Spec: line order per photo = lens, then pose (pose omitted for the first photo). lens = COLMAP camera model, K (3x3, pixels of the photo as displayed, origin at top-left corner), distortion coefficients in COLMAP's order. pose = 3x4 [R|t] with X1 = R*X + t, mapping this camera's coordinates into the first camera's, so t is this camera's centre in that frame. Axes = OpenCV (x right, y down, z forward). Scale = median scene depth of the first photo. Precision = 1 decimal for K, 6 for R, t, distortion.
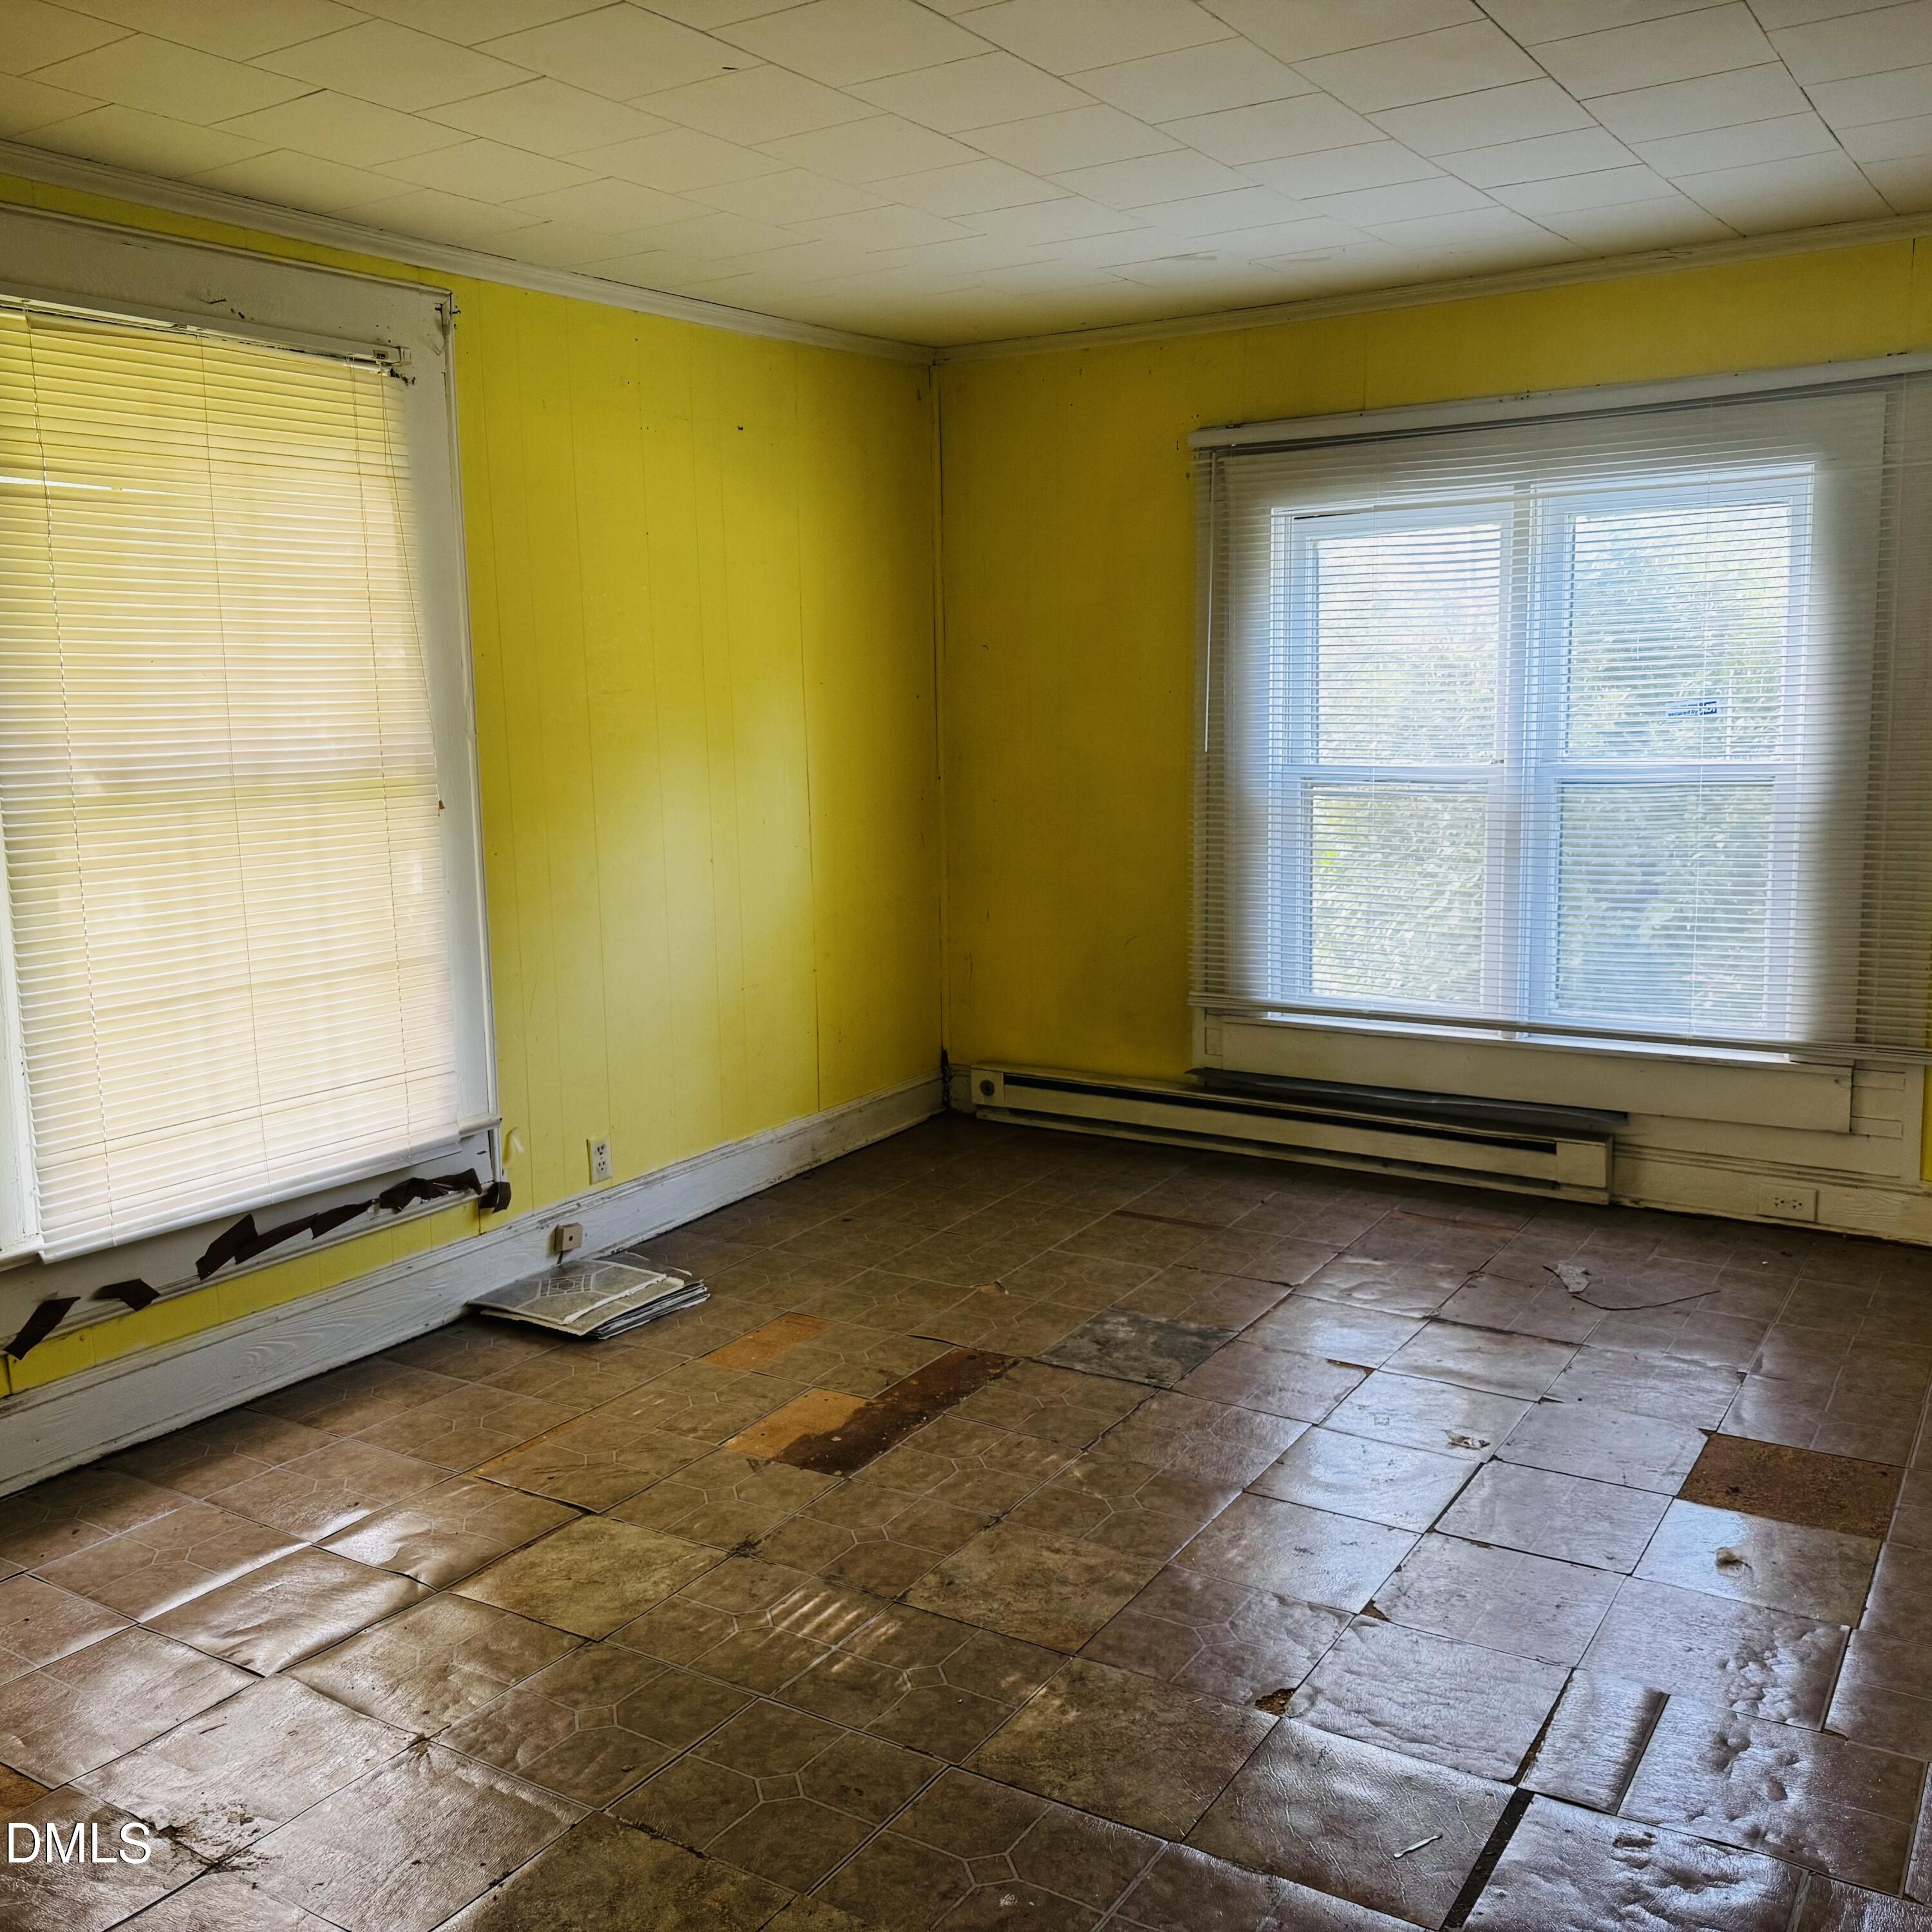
lens RADIAL K [[1796.8, 0, 961.4], [0, 1796.8, 970.2], [0, 0, 1]] dist [0.181504, -0.371589]
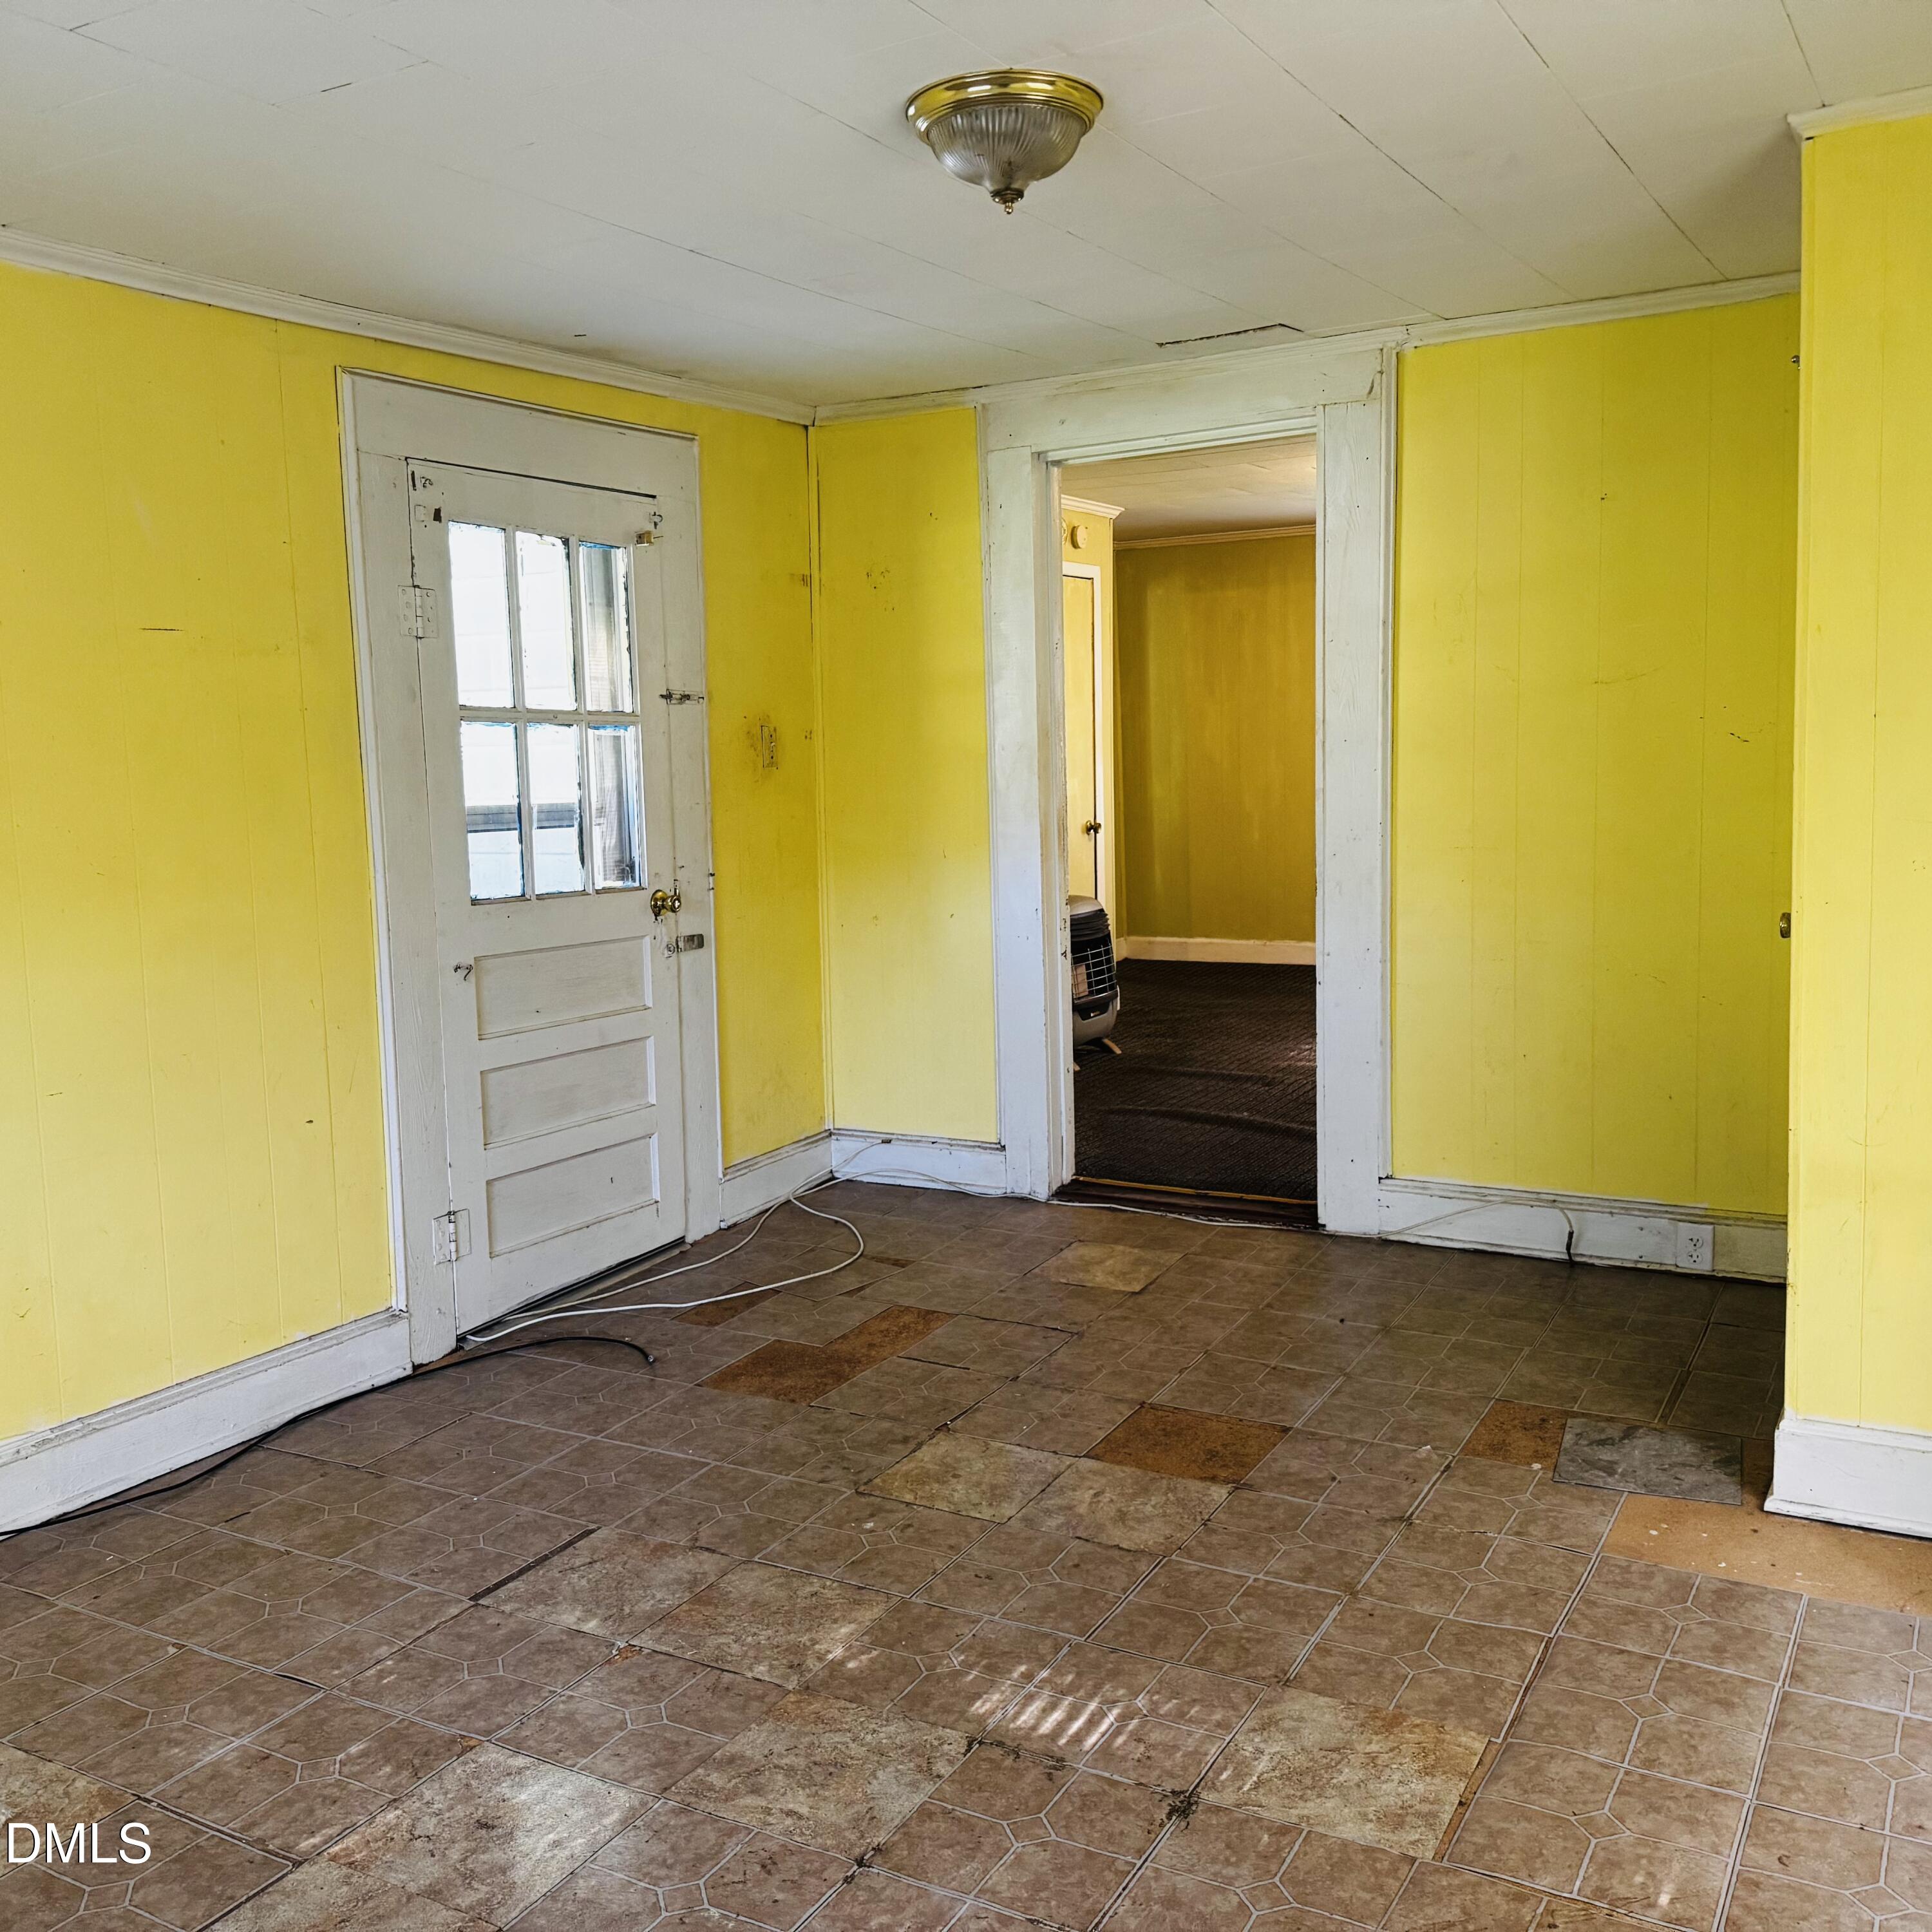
lens RADIAL K [[1796.8, 0, 961.4], [0, 1796.8, 970.2], [0, 0, 1]] dist [0.181504, -0.371589]
pose [[-0.997153, 0.061320, -0.043877, -0.010880], [0.047062, 0.960800, 0.273219, -0.273200], [0.058910, 0.270376, -0.960951, 1.784117]]
